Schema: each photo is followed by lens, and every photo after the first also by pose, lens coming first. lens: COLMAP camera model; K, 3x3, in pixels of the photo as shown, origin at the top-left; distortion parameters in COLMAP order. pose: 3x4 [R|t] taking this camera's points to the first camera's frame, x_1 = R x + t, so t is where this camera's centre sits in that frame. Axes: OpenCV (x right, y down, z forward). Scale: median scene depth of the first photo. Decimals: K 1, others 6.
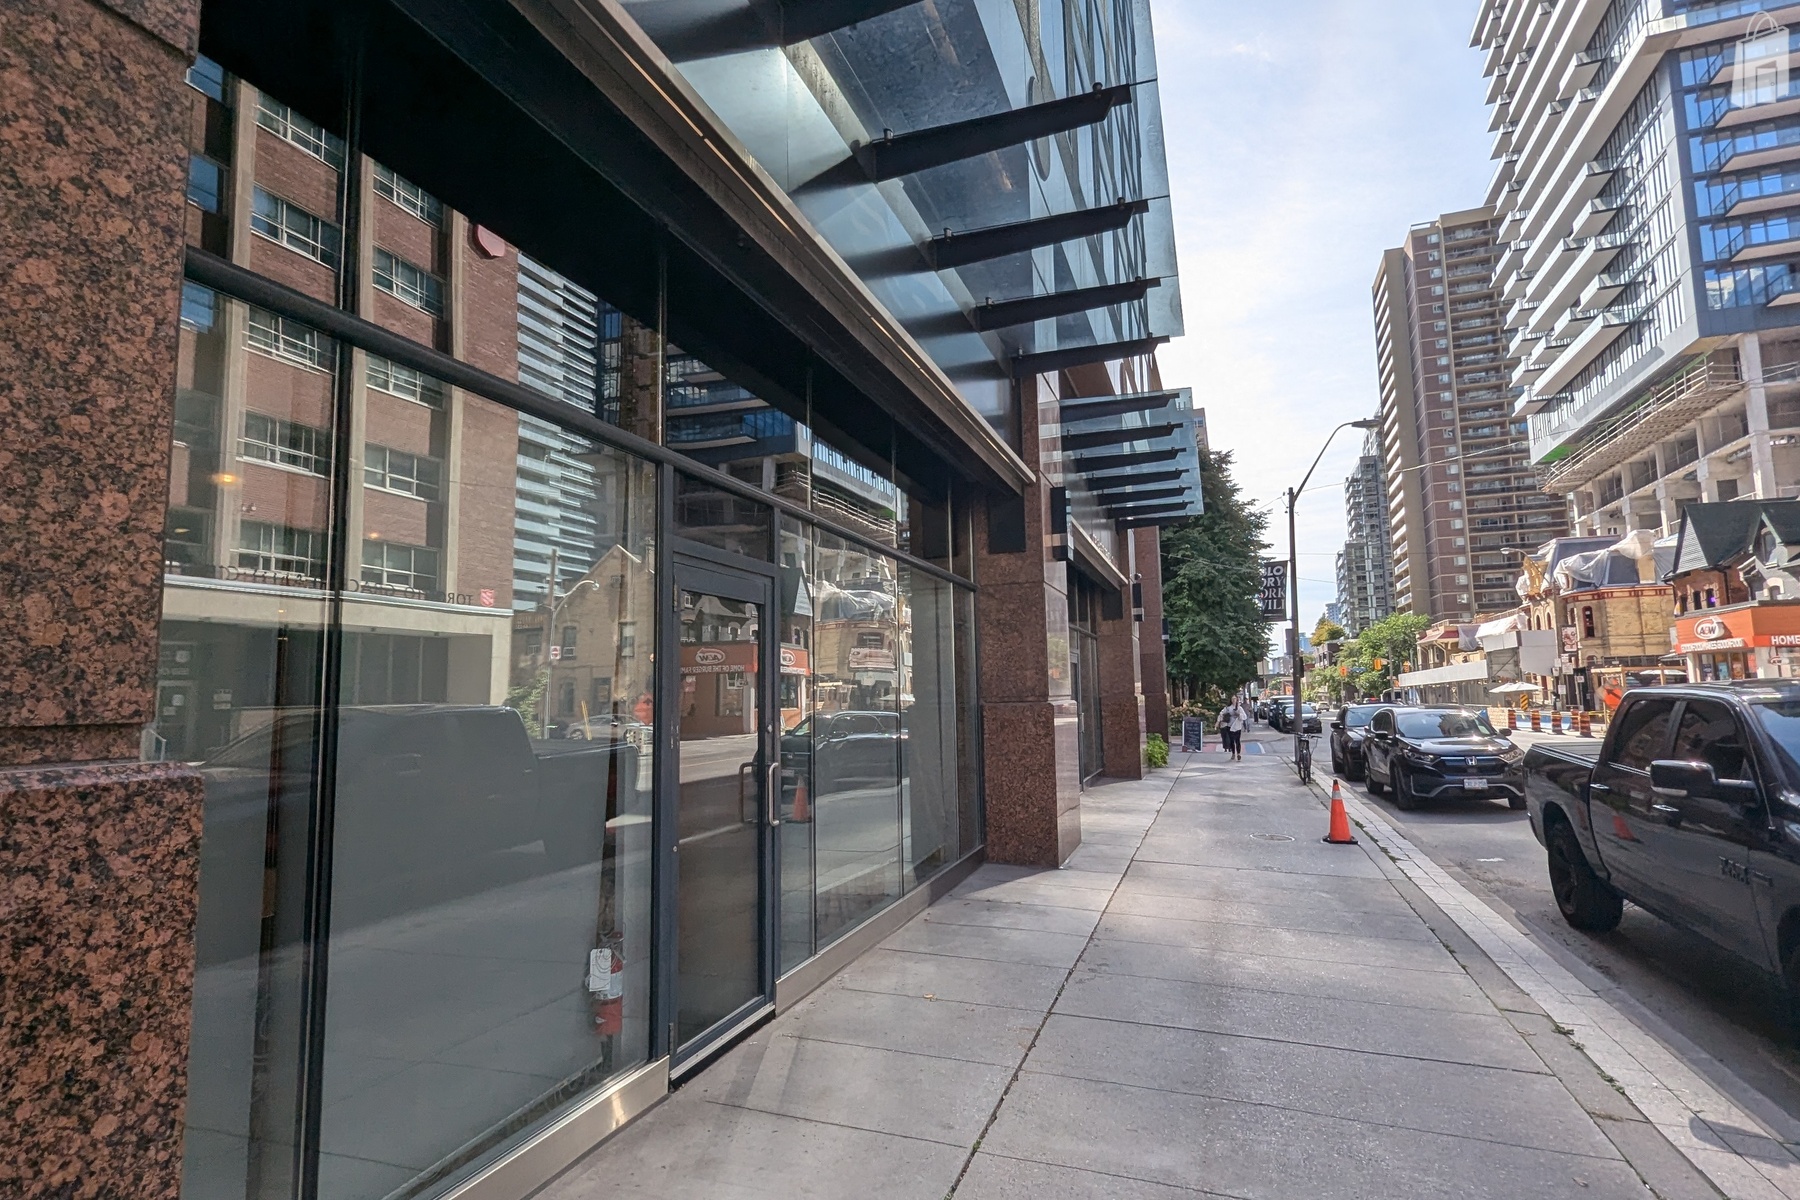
lens RADIAL K [[883.6, 0, 903.0], [0, 883.6, 603.1], [0, 0, 1]] dist [0.001655, 0.000655]
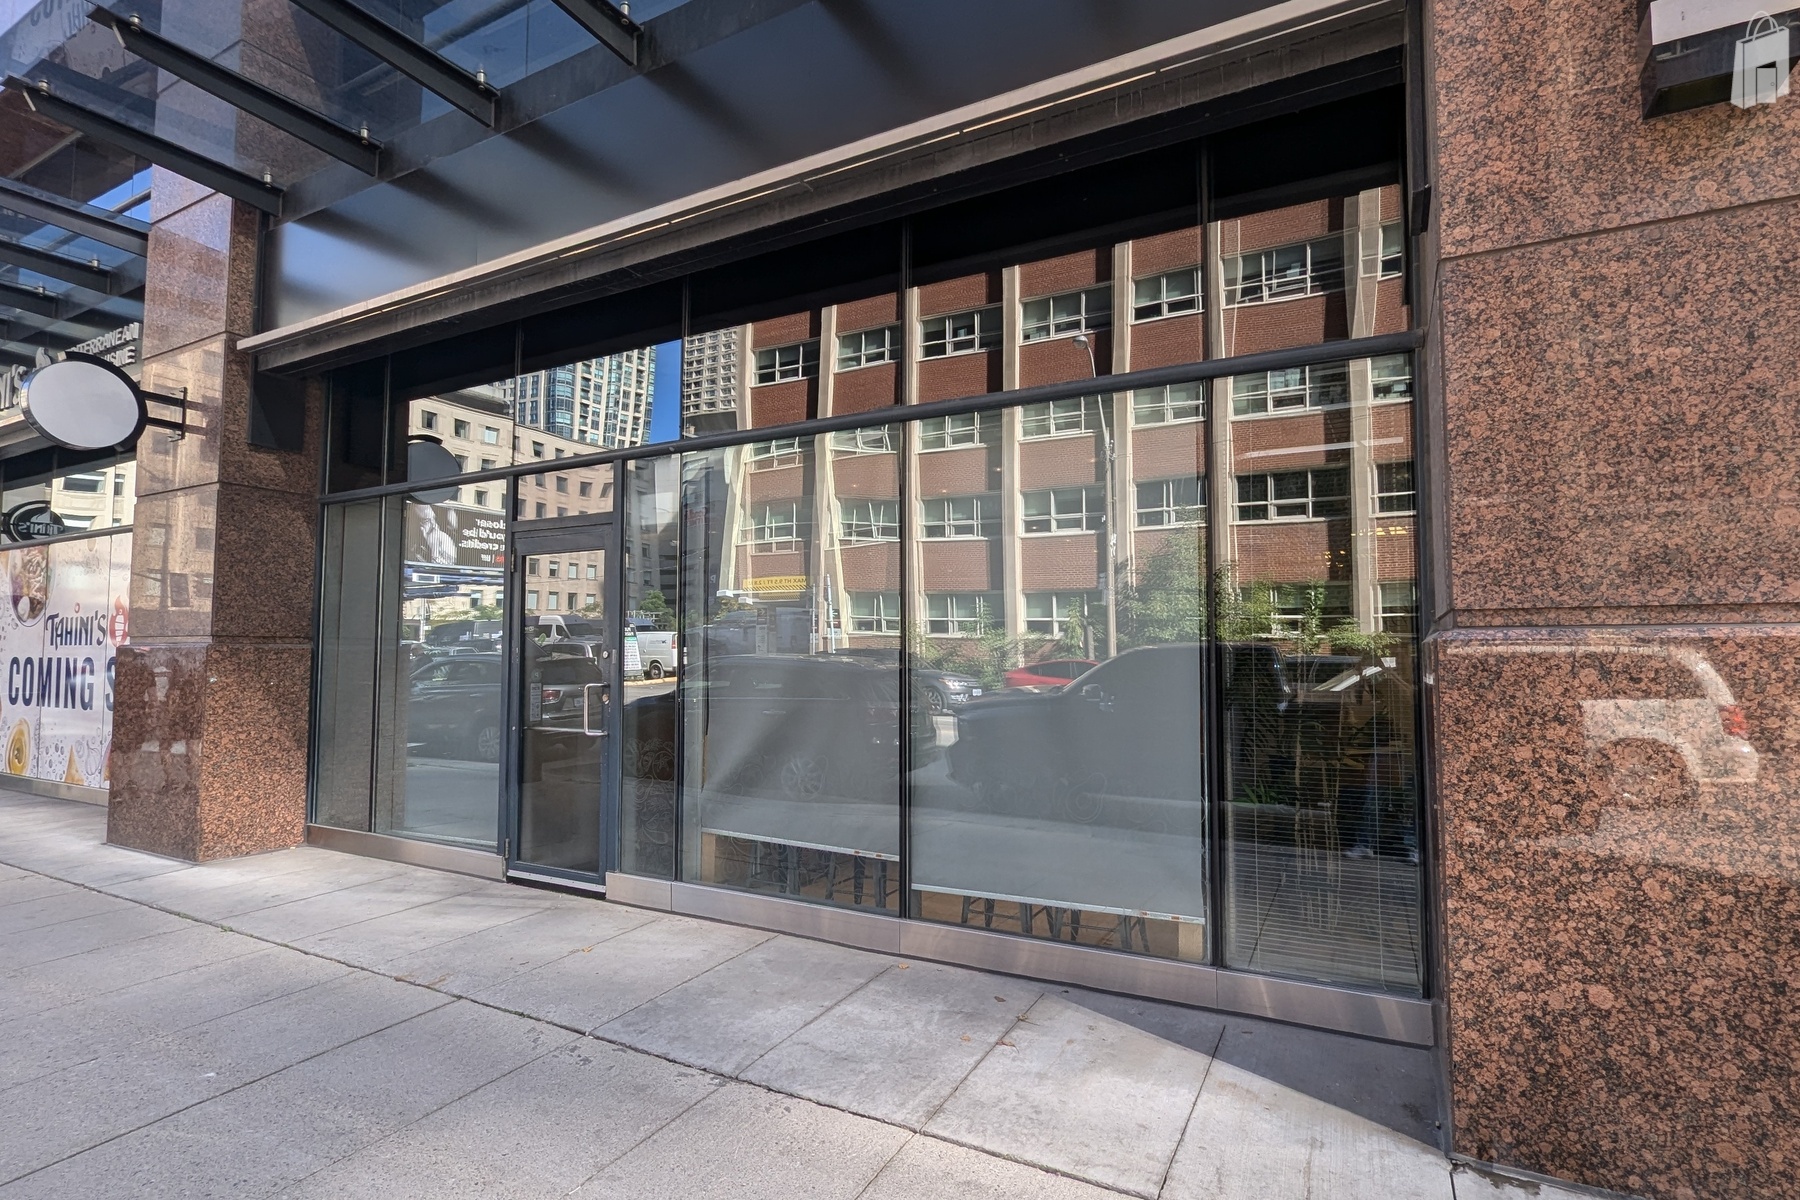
lens RADIAL K [[871.9, 0, 907.0], [0, 871.9, 601.9], [0, 0, 1]] dist [-0.009586, 0.007741]
pose [[-0.144874, -0.040397, -0.988625, 0.797551], [0.106570, 0.992717, -0.056181, 0.155465], [0.983694, -0.113497, -0.139514, 1.342591]]
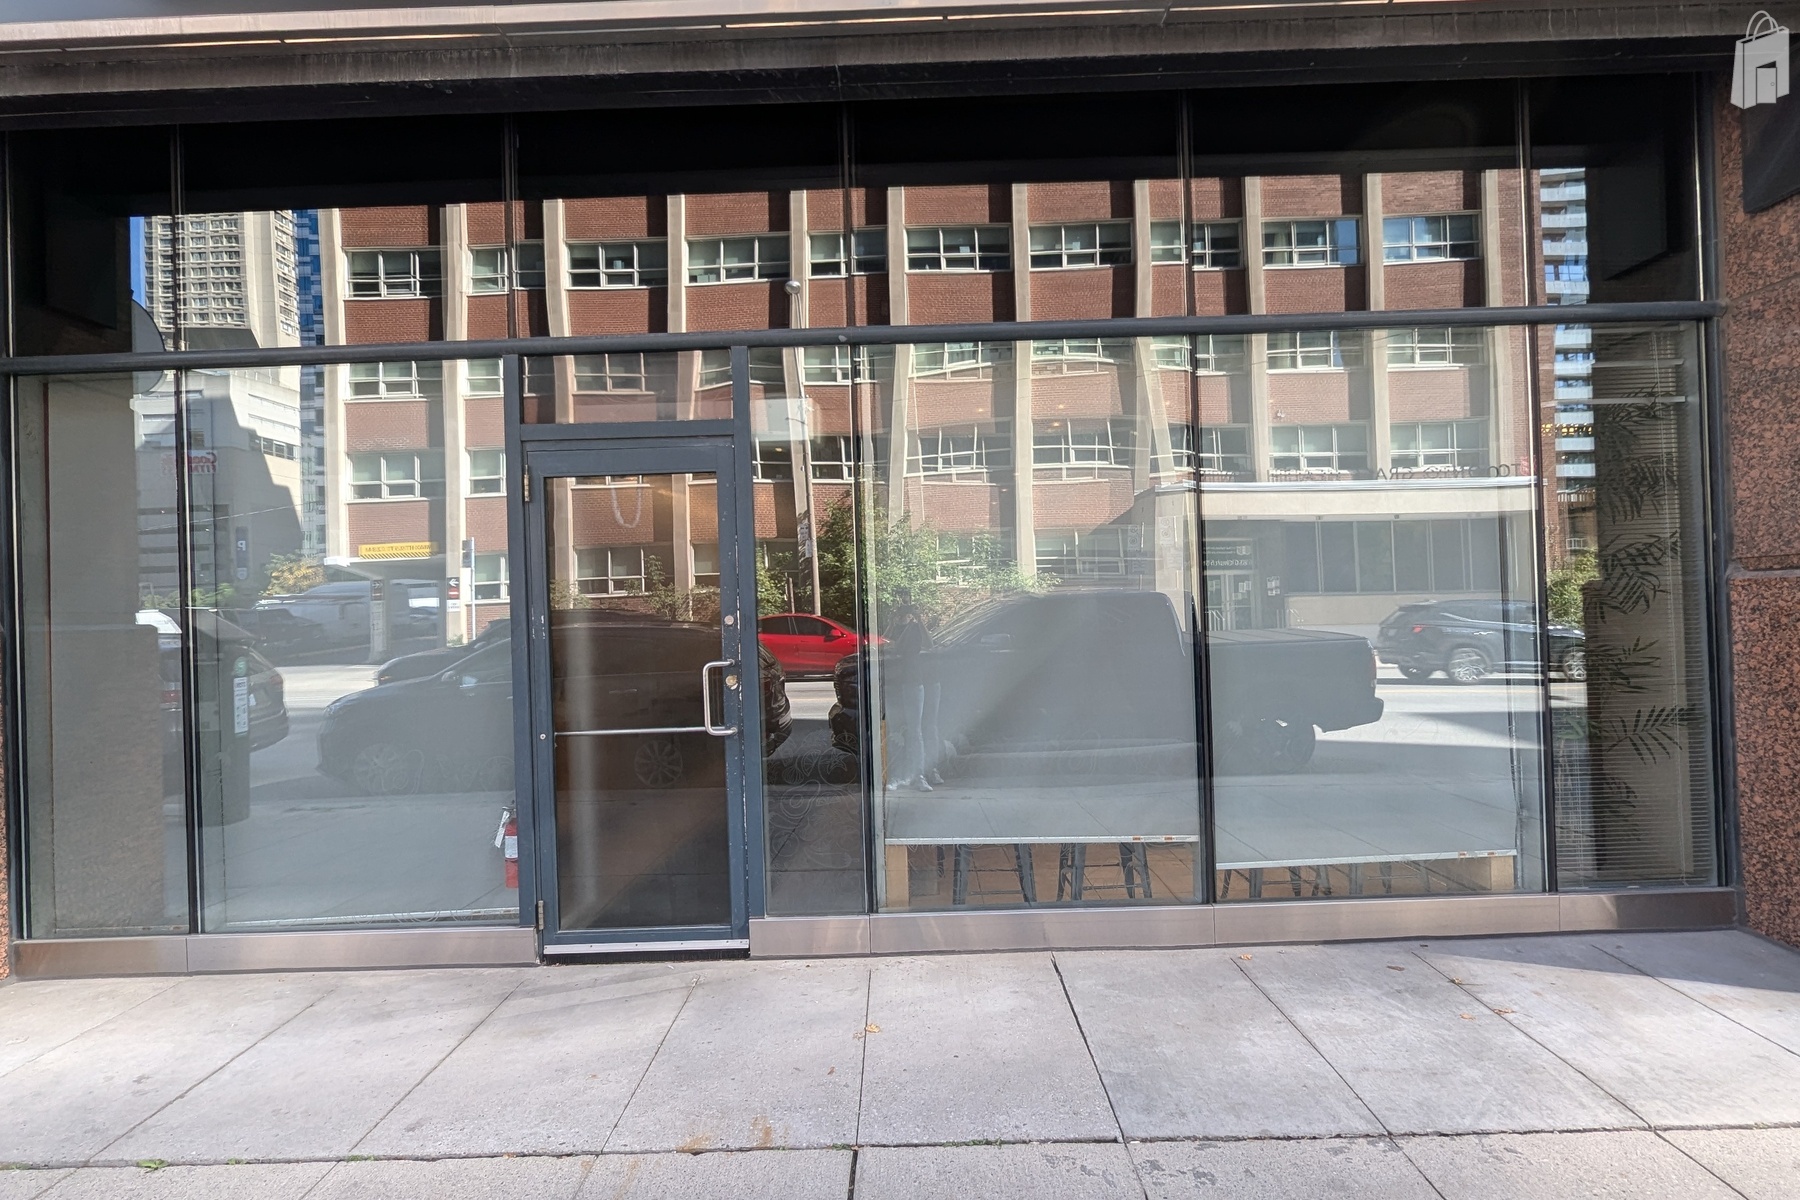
lens RADIAL K [[871.9, 0, 907.0], [0, 871.9, 601.9], [0, 0, 1]] dist [-0.009586, 0.007741]
pose [[0.329949, -0.001717, -0.943997, 0.581956], [0.123040, 0.991546, 0.041202, 0.096425], [0.935946, -0.129744, 0.327371, 0.767665]]
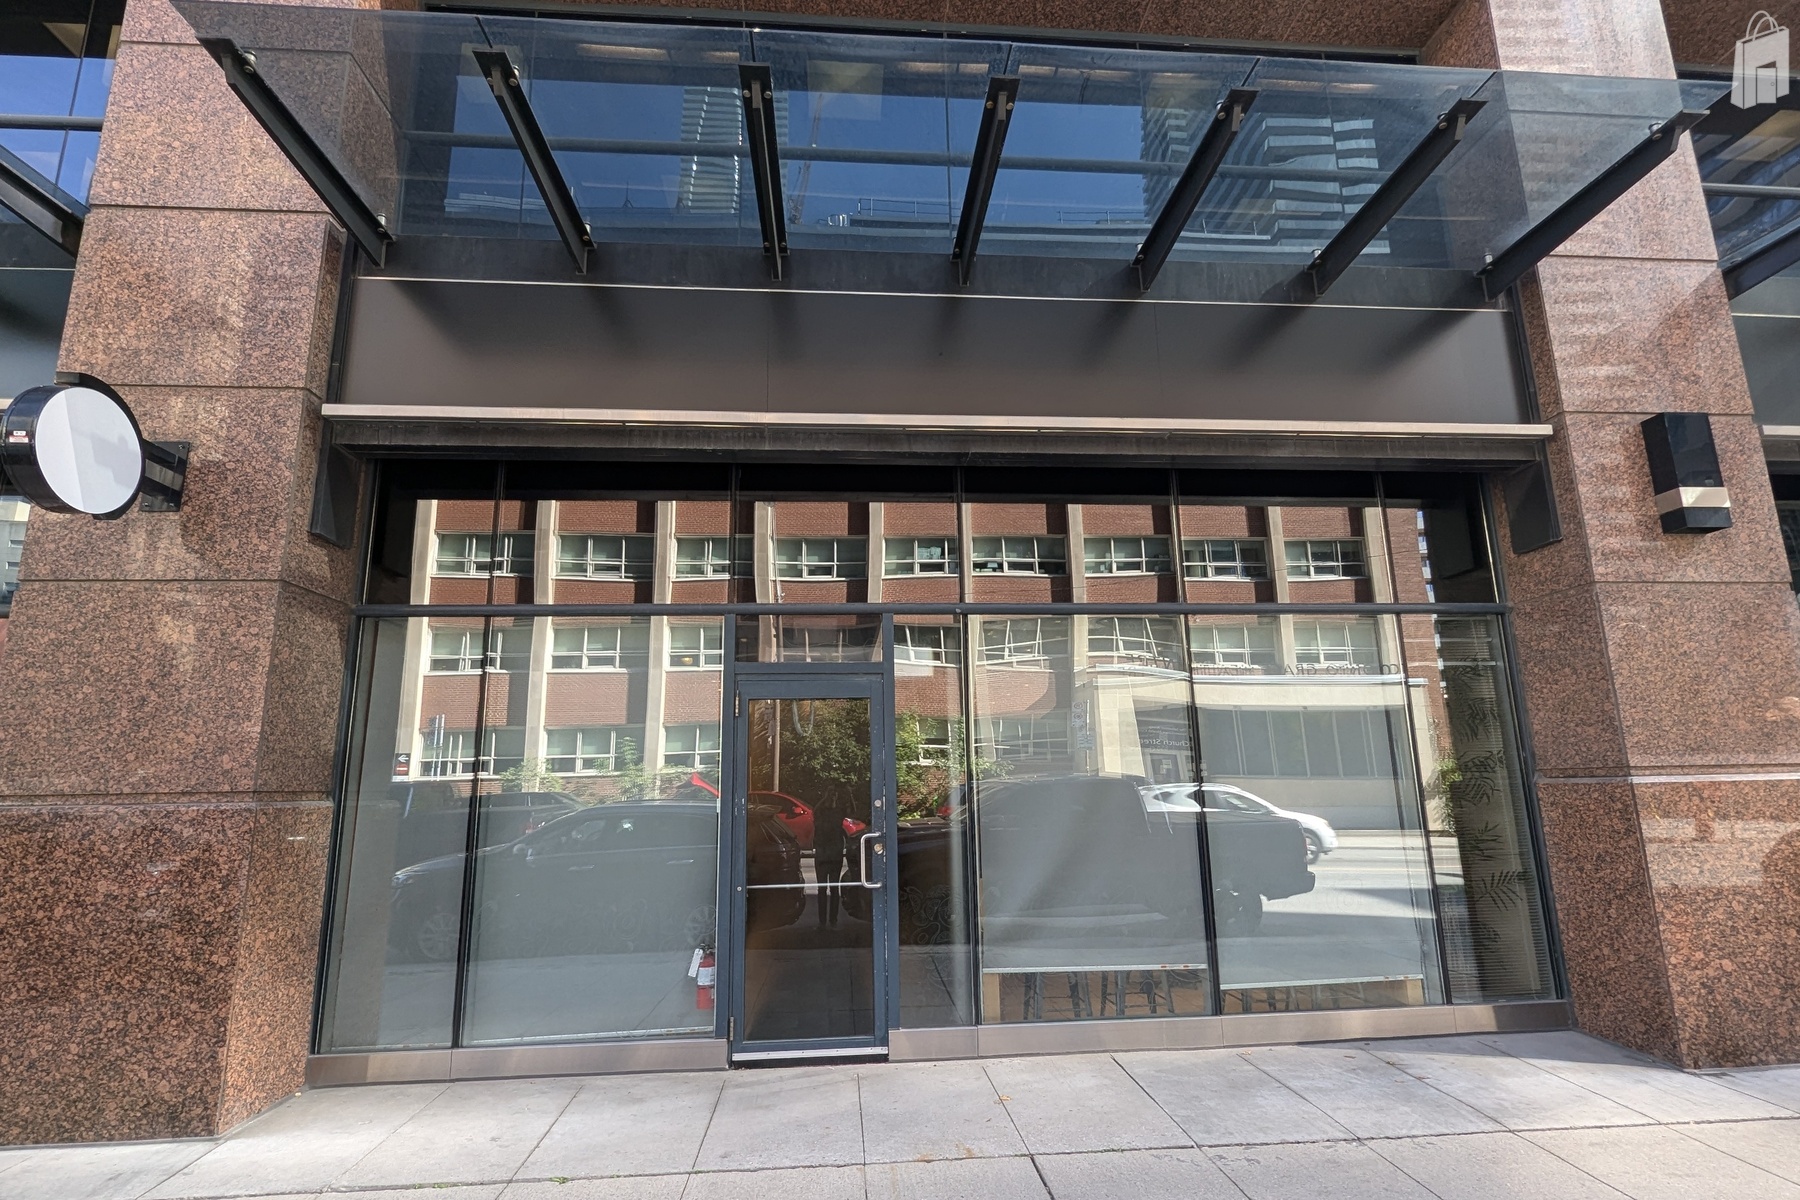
lens RADIAL K [[860.7, 0, 907.5], [0, 860.7, 610.5], [0, 0, 1]] dist [-0.000567, 0.001465]
pose [[0.408827, -0.173481, -0.895972, 0.804723], [0.106318, 0.984135, -0.142039, 0.048511], [0.906398, -0.037188, 0.420785, 0.486331]]
